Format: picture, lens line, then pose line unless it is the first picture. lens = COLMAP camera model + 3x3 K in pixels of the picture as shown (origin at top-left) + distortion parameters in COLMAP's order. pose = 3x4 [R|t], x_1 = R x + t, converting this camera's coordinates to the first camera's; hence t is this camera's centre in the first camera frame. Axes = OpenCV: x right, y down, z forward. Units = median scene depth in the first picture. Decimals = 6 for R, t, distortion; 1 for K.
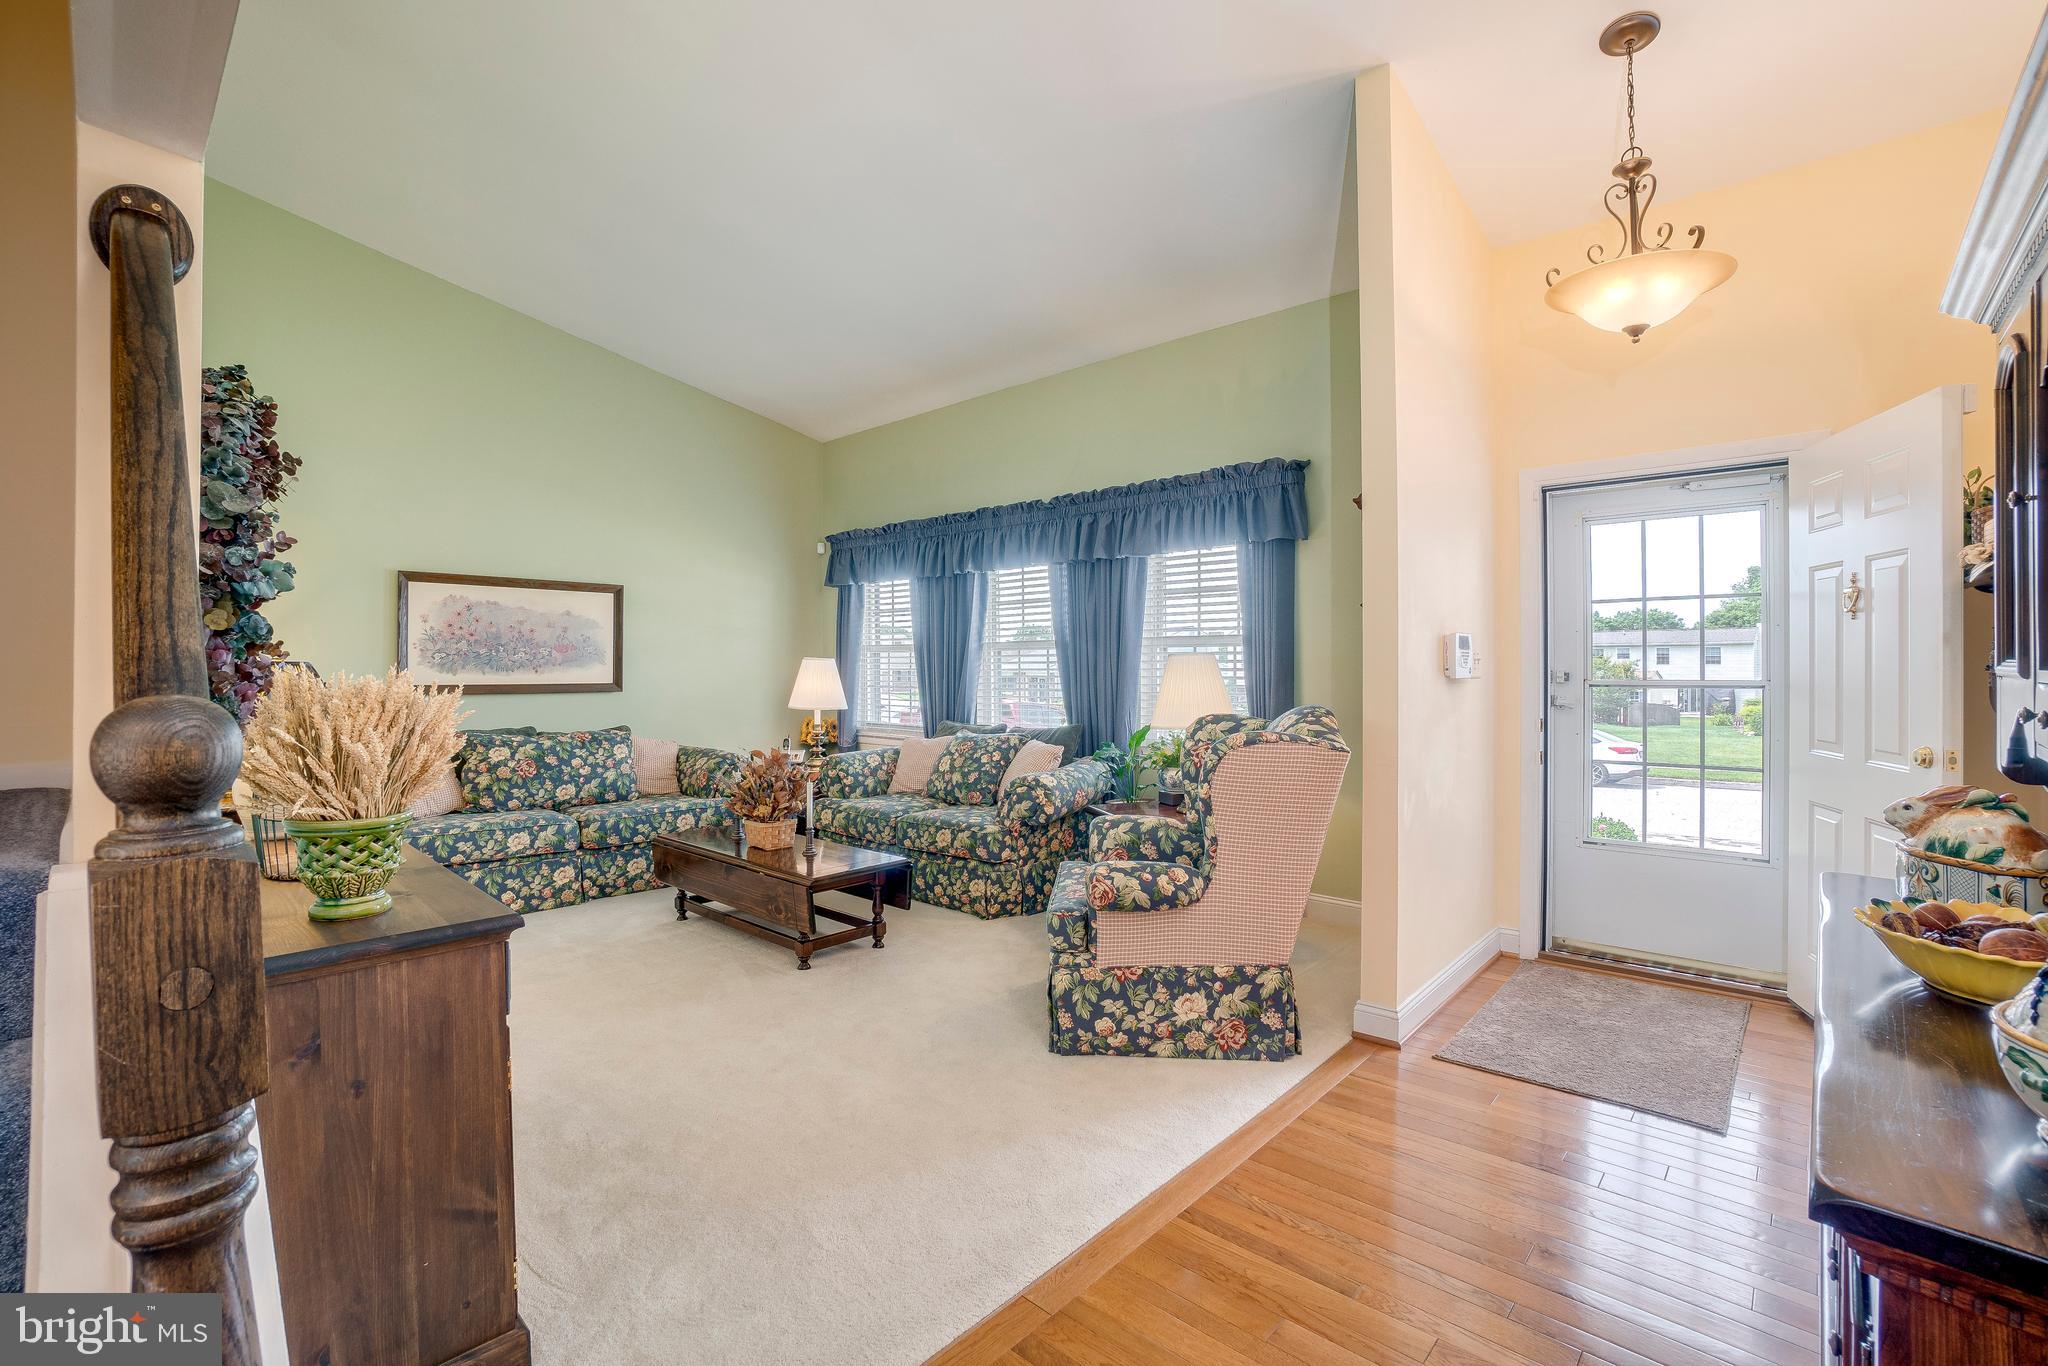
lens RADIAL K [[907.7, 0, 1026.5], [0, 907.7, 679.1], [0, 0, 1]] dist [-0.058004, 0.019440]
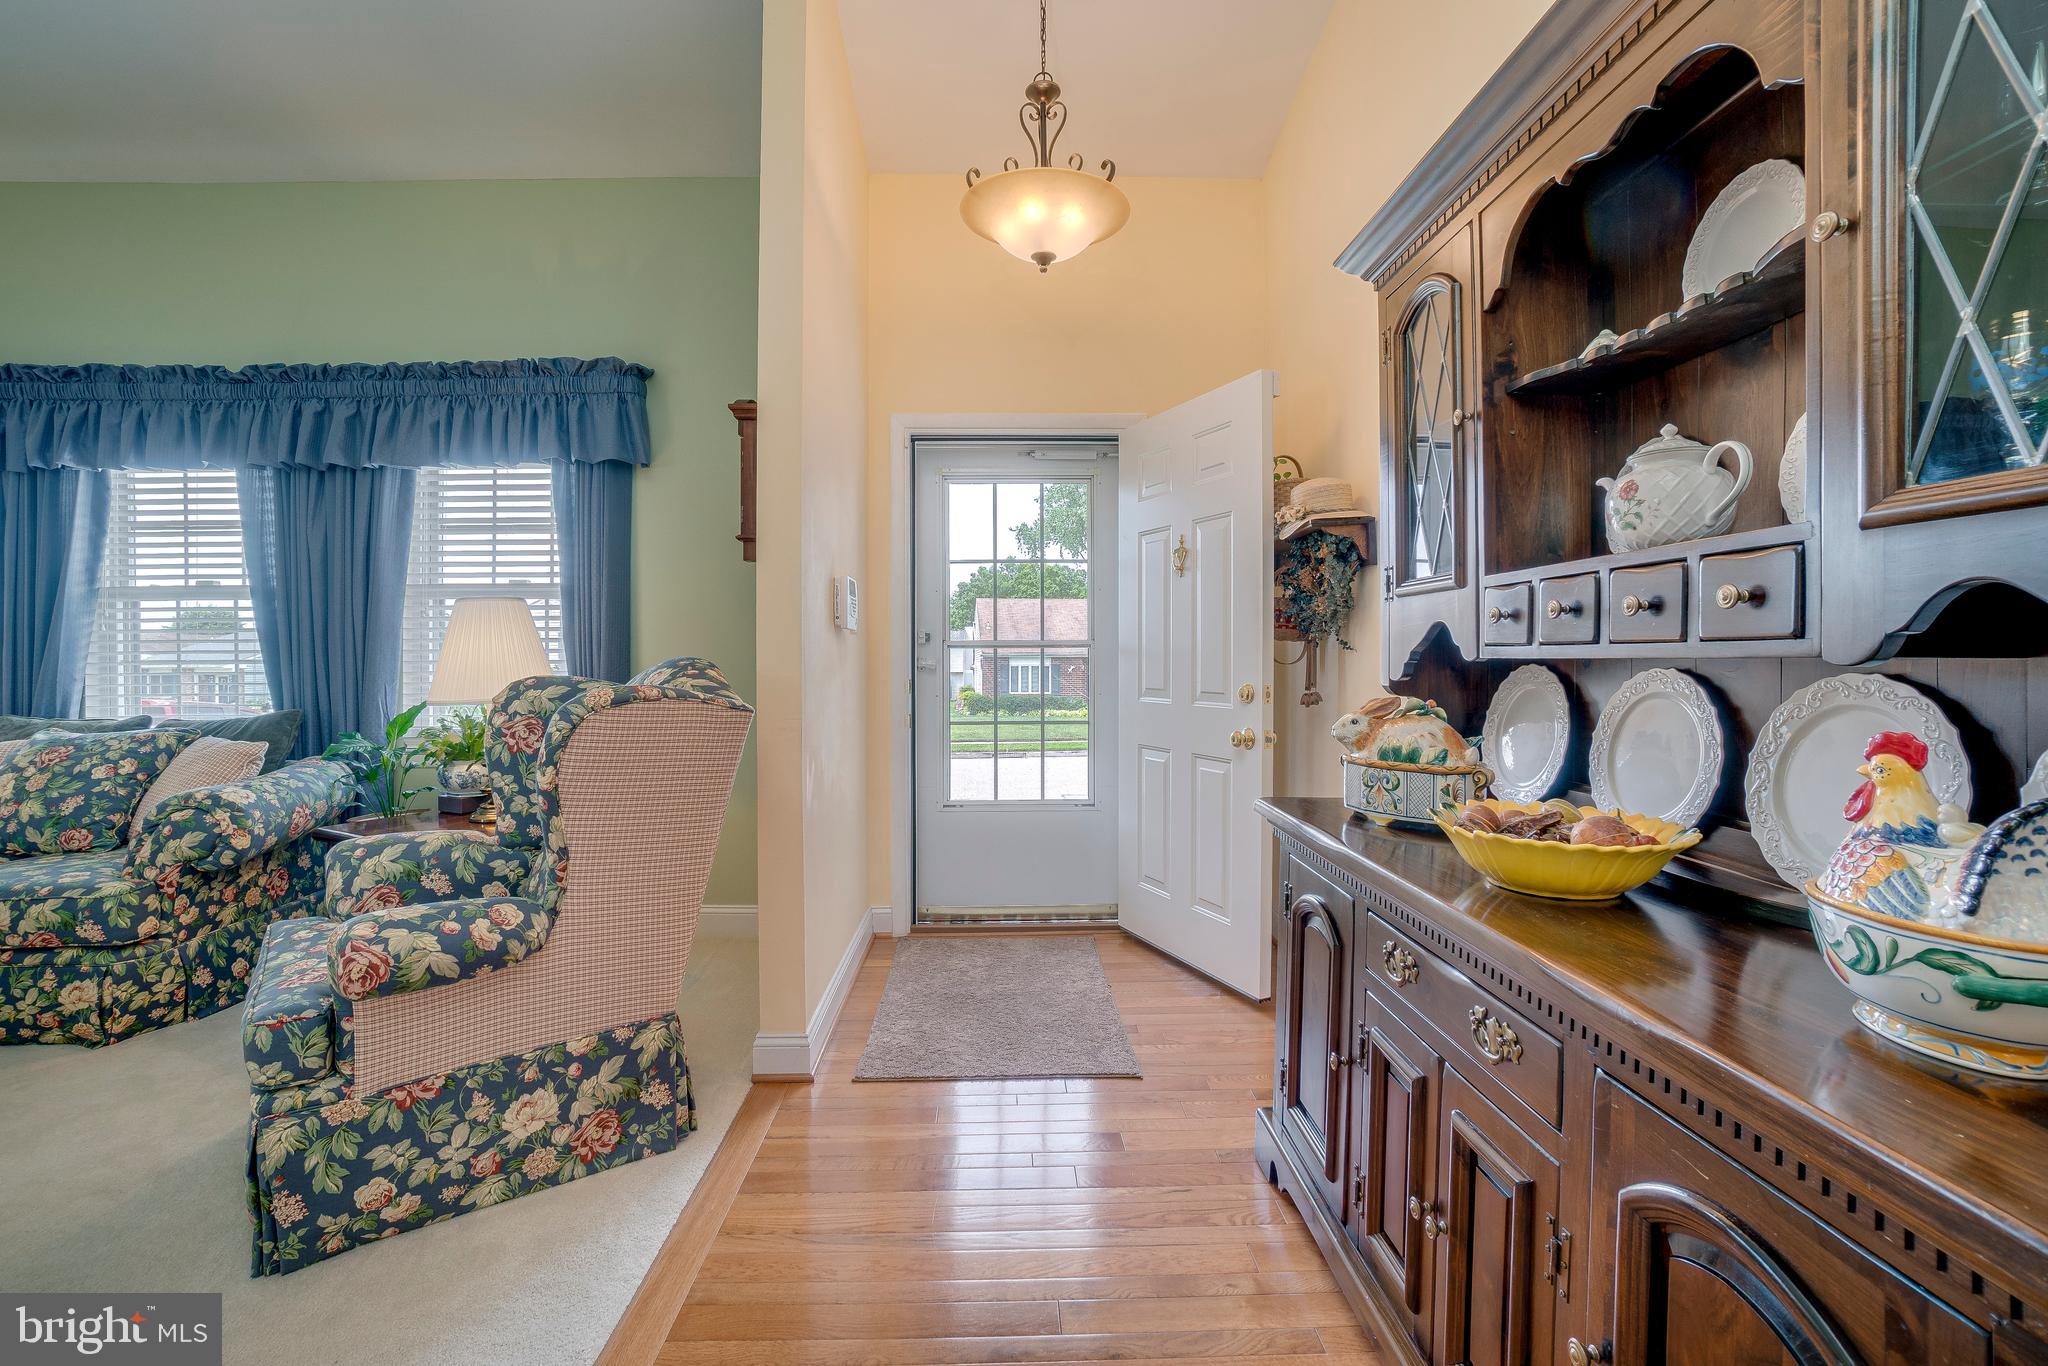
lens RADIAL K [[907.7, 0, 1023.5], [0, 907.7, 664.8], [0, 0, 1]] dist [-0.058004, 0.019440]
pose [[0.726015, -0.002481, 0.687675, 0.002146], [0.010194, 0.999922, -0.007154, 0.037755], [-0.687604, 0.012204, 0.725984, 0.224807]]
